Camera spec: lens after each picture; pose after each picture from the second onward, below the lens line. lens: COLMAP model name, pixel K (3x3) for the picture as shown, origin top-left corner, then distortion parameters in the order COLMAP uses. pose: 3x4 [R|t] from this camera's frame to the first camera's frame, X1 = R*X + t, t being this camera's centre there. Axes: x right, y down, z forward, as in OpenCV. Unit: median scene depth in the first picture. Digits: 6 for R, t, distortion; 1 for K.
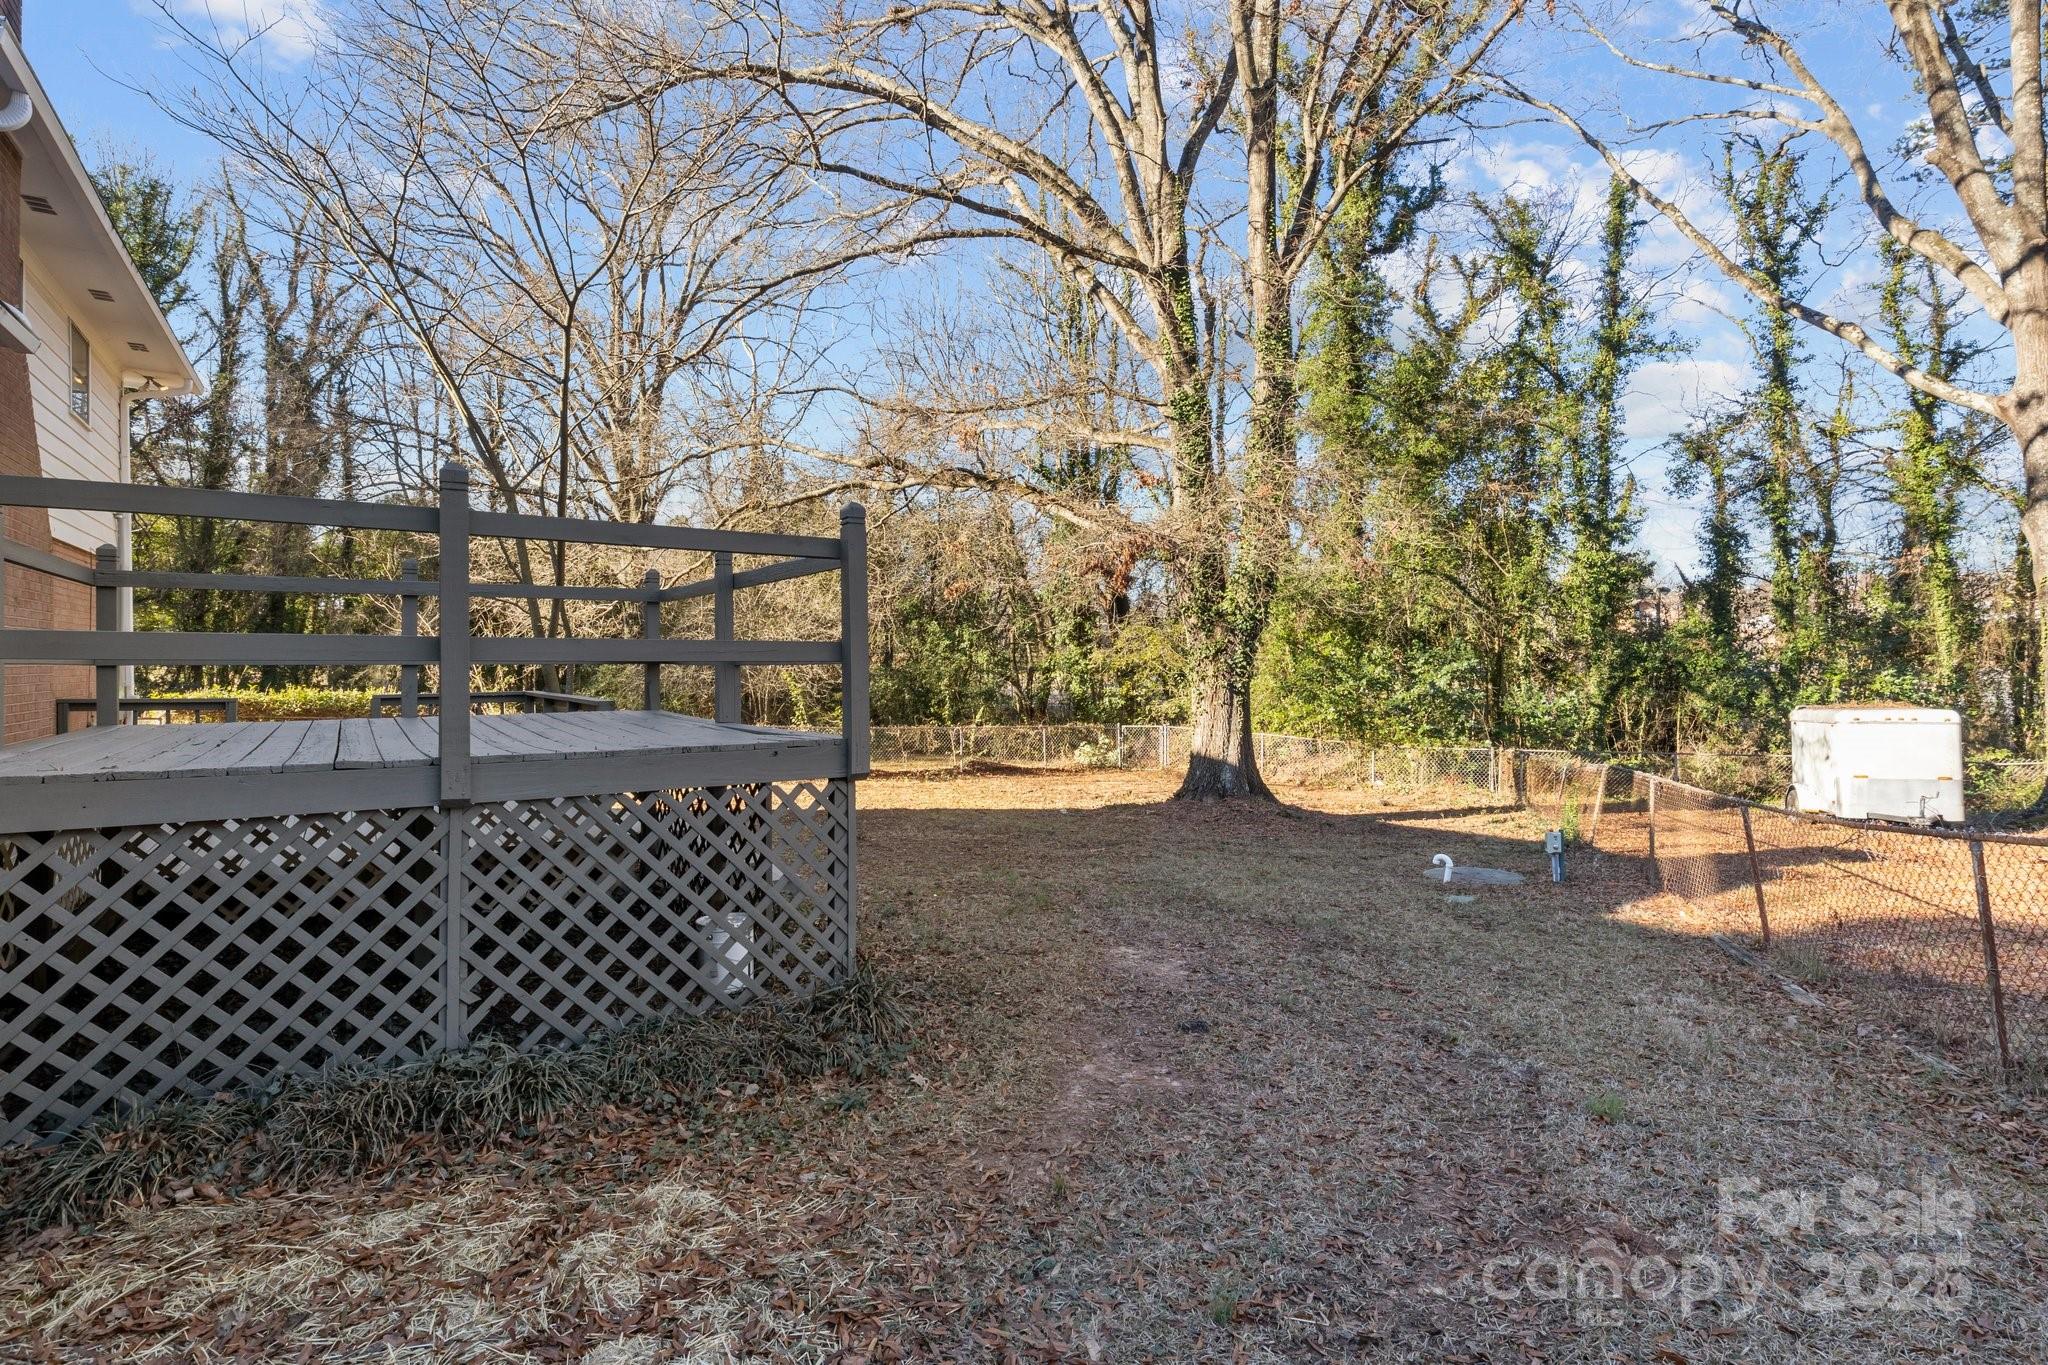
lens RADIAL K [[1023.0, 0, 1025.2], [0, 1023.0, 681.1], [0, 0, 1]] dist [-0.003820, -0.002515]
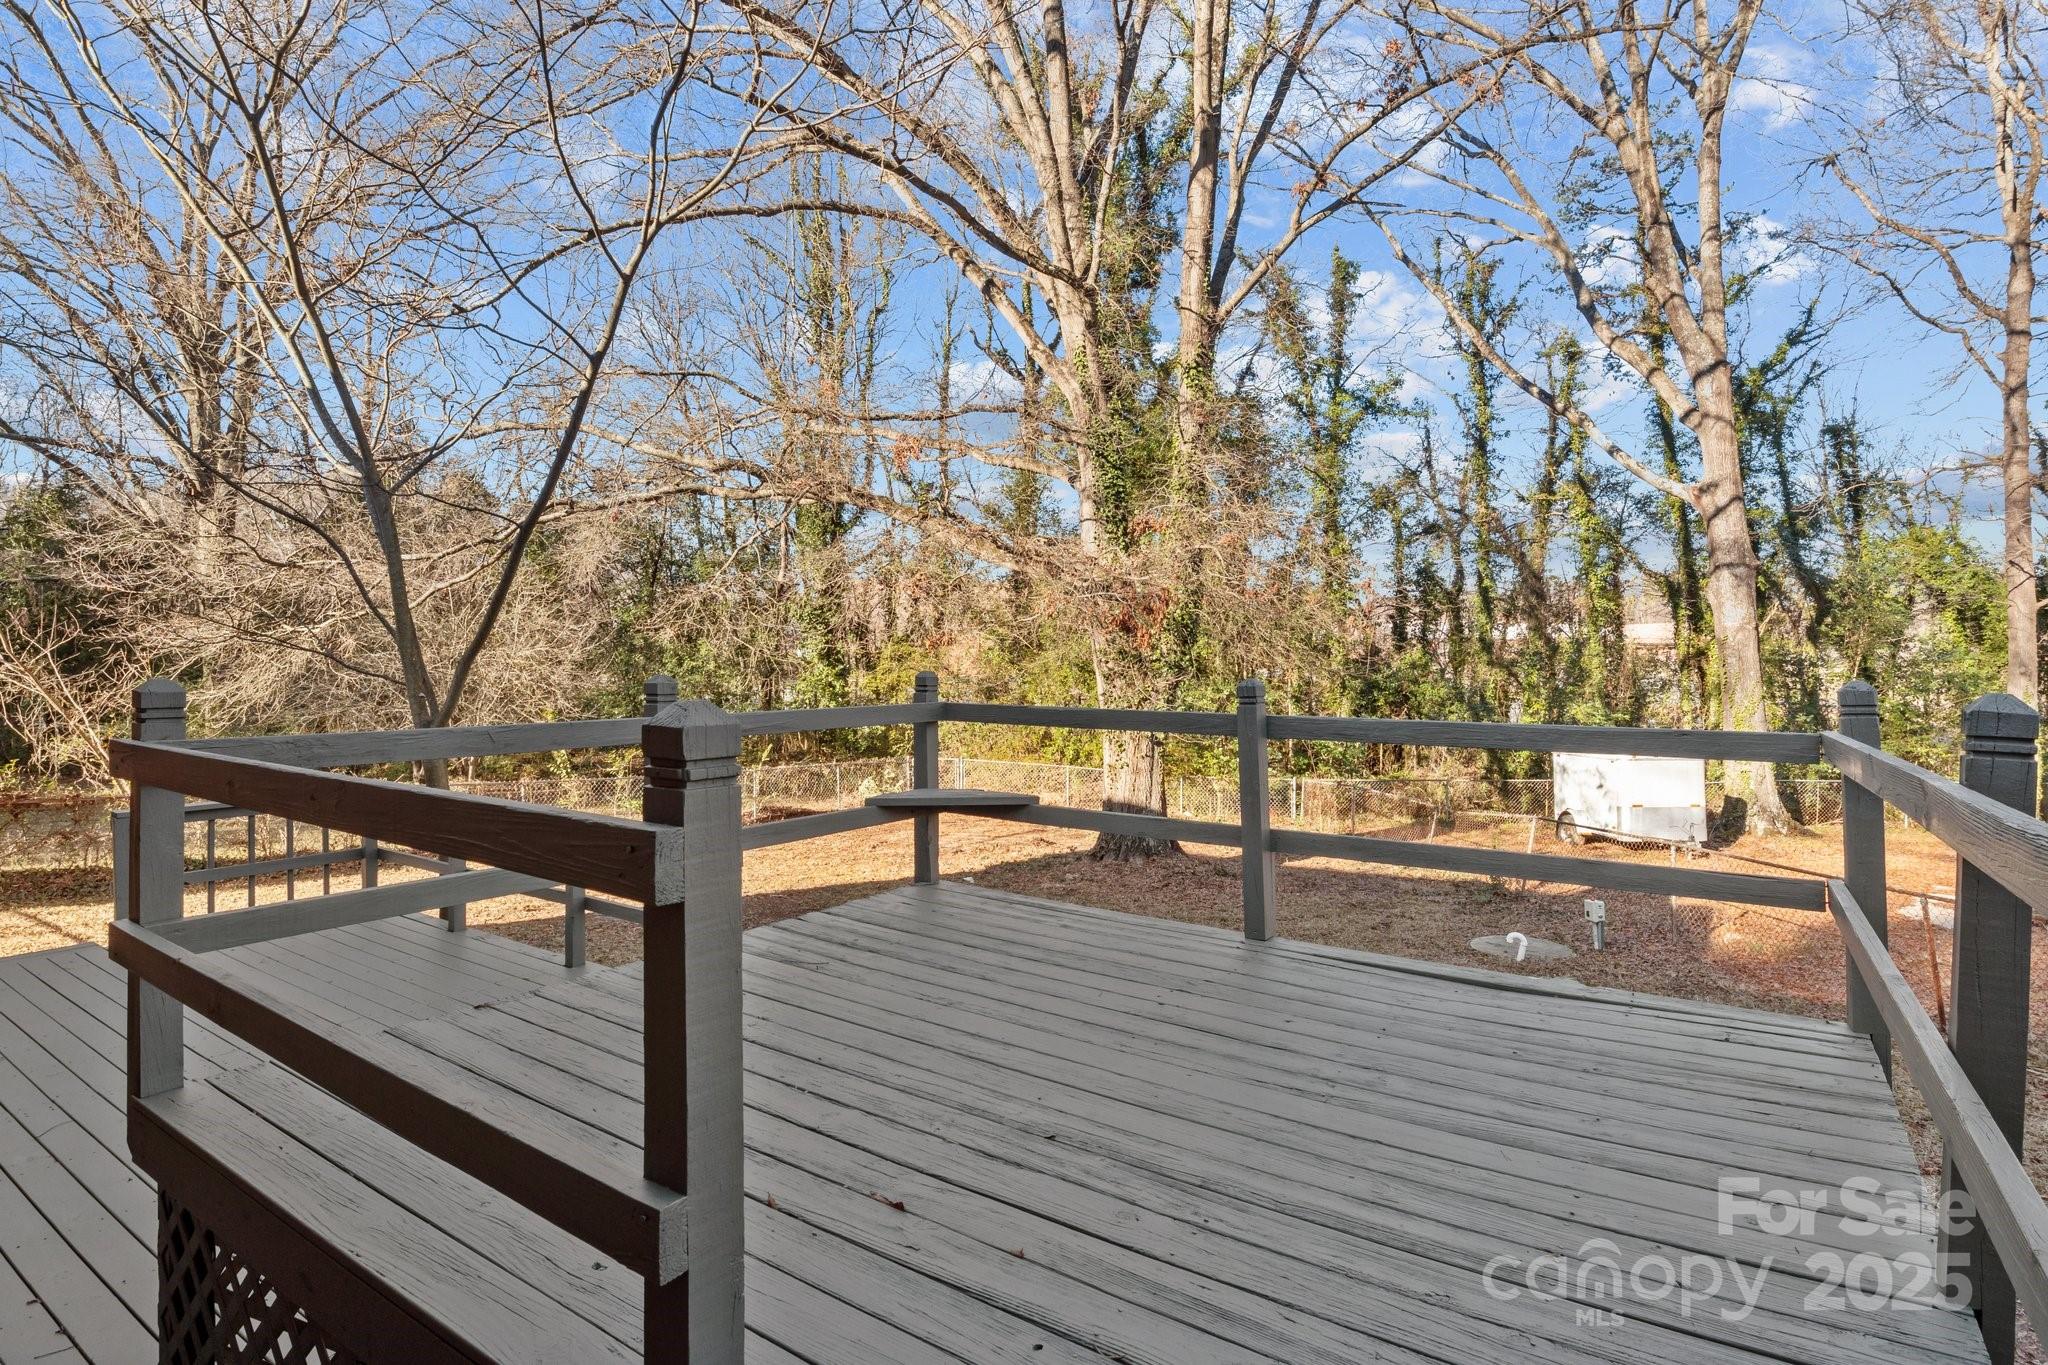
lens RADIAL K [[1023.0, 0, 1023.7], [0, 1023.0, 674.9], [0, 0, 1]] dist [-0.003820, -0.002515]
pose [[0.925503, 0.001662, 0.378737, -0.188891], [-0.001918, 0.999998, 0.000300, -0.037476], [-0.378736, -0.001004, 0.925504, 0.118924]]
